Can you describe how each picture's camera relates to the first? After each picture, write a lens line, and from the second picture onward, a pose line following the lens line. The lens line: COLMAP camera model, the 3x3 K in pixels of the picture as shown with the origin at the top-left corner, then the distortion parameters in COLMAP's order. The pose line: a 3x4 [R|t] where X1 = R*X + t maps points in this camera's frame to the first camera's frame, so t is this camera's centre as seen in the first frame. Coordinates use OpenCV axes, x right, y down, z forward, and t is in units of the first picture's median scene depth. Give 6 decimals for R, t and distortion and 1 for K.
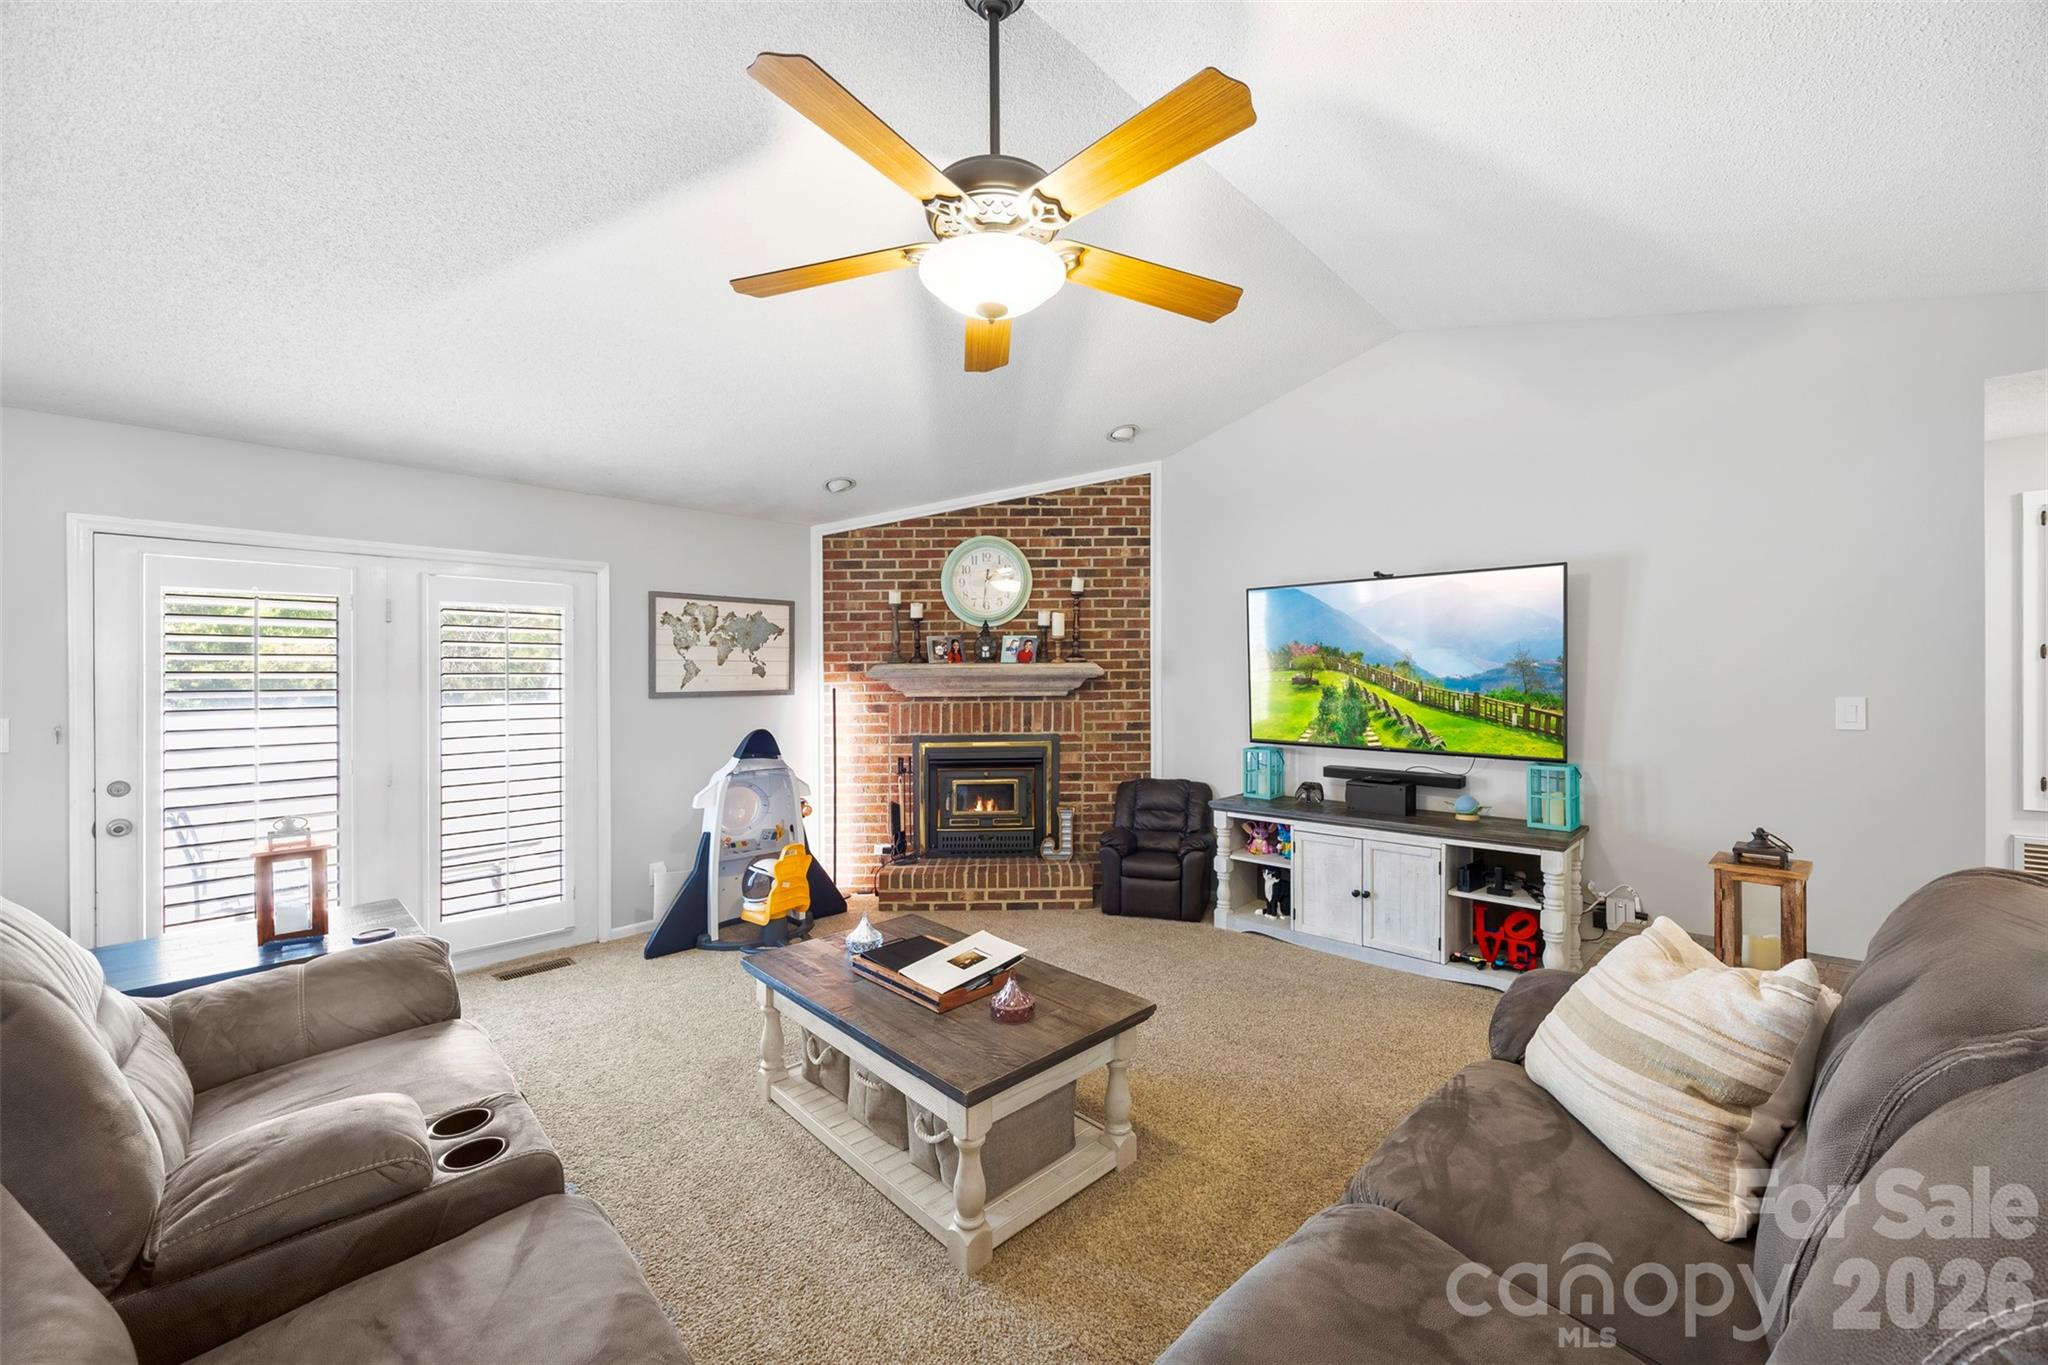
lens RADIAL K [[793.3, 0, 1015.6], [0, 793.3, 689.4], [0, 0, 1]] dist [-0.005708, -0.000746]
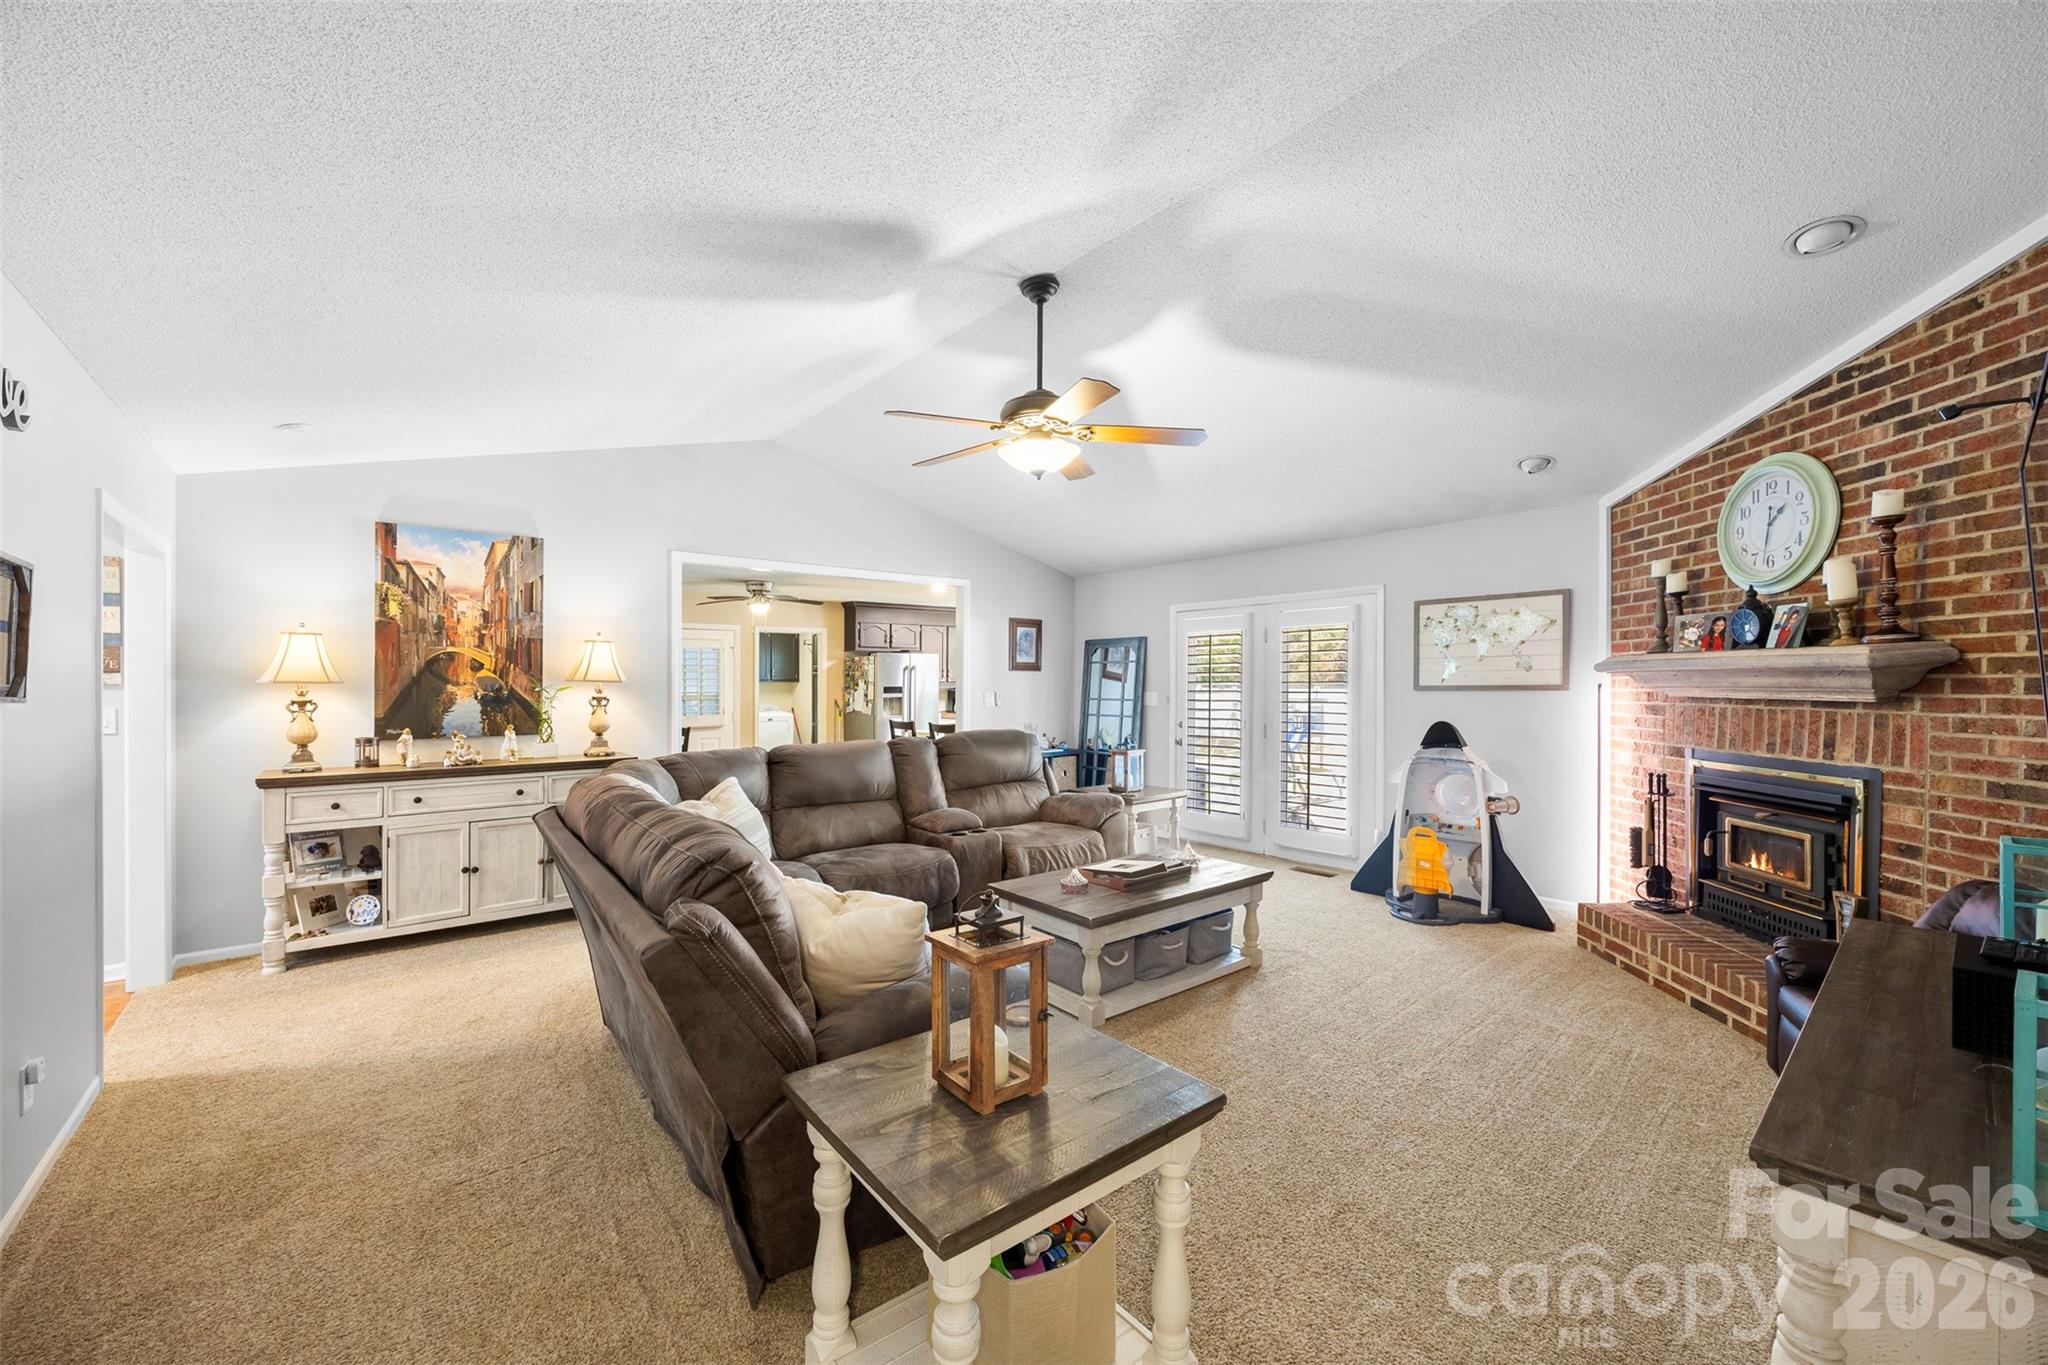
lens RADIAL K [[793.3, 0, 1025.0], [0, 793.3, 678.0], [0, 0, 1]] dist [-0.005708, -0.000746]
pose [[-0.089629, 0.006012, -0.995957, 0.670656], [-0.001847, 0.999979, 0.006203, -0.011768], [0.995974, 0.002396, -0.089616, 0.441129]]
